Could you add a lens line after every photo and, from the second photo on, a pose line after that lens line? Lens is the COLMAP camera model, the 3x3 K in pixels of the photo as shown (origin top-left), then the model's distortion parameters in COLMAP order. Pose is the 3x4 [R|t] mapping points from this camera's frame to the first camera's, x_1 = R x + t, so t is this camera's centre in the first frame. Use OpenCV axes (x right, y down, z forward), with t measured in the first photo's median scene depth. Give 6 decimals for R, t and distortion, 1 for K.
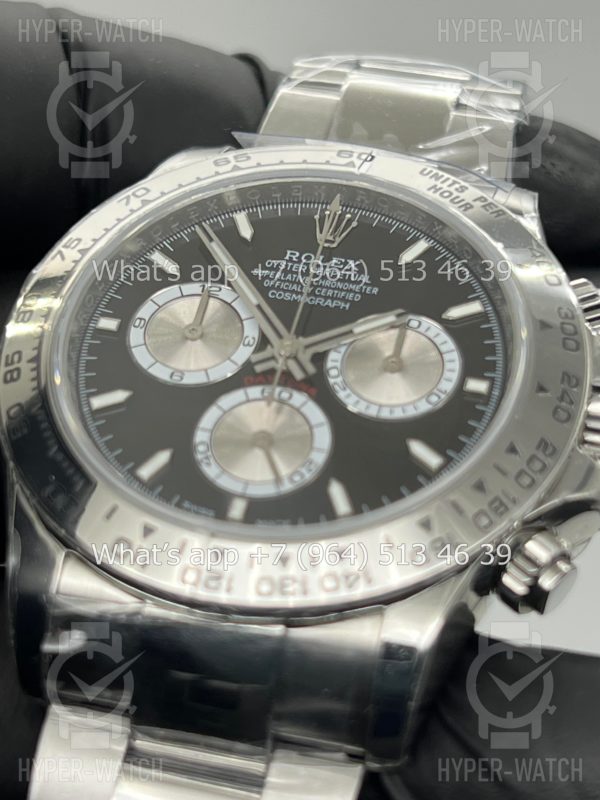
lens RADIAL K [[1893.9, 0, 303.4], [0, 1893.9, 399.8], [0, 0, 1]] dist [0.280788, 0.000000]
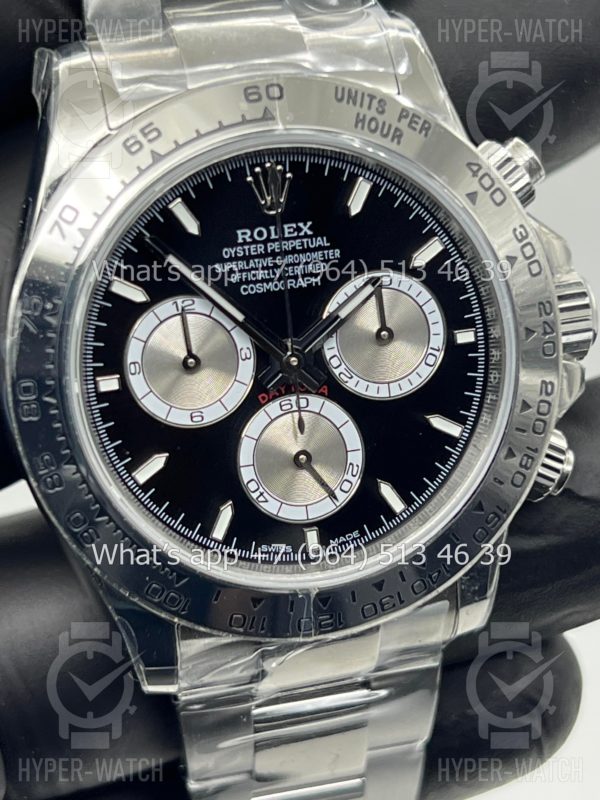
lens RADIAL K [[1893.9, 0, 287.6], [0, 1893.9, 393.5], [0, 0, 1]] dist [0.280788, 0.000000]
pose [[0.893387, -0.385290, 0.231110, -0.254275], [0.115599, 0.694193, 0.710445, -0.743784], [-0.434163, -0.607986, 0.664722, 0.295841]]
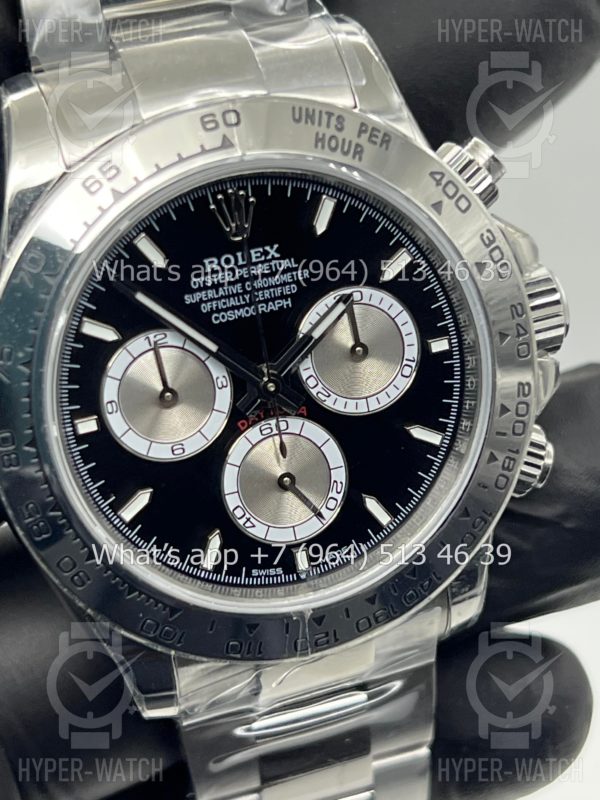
lens RADIAL K [[1893.9, 0, 292.8], [0, 1893.9, 396.7], [0, 0, 1]] dist [0.280788, 0.000000]
pose [[0.854144, -0.466840, 0.229125, -0.233760], [0.142760, 0.634161, 0.759907, -0.796748], [-0.500057, -0.616360, 0.608311, 0.356993]]
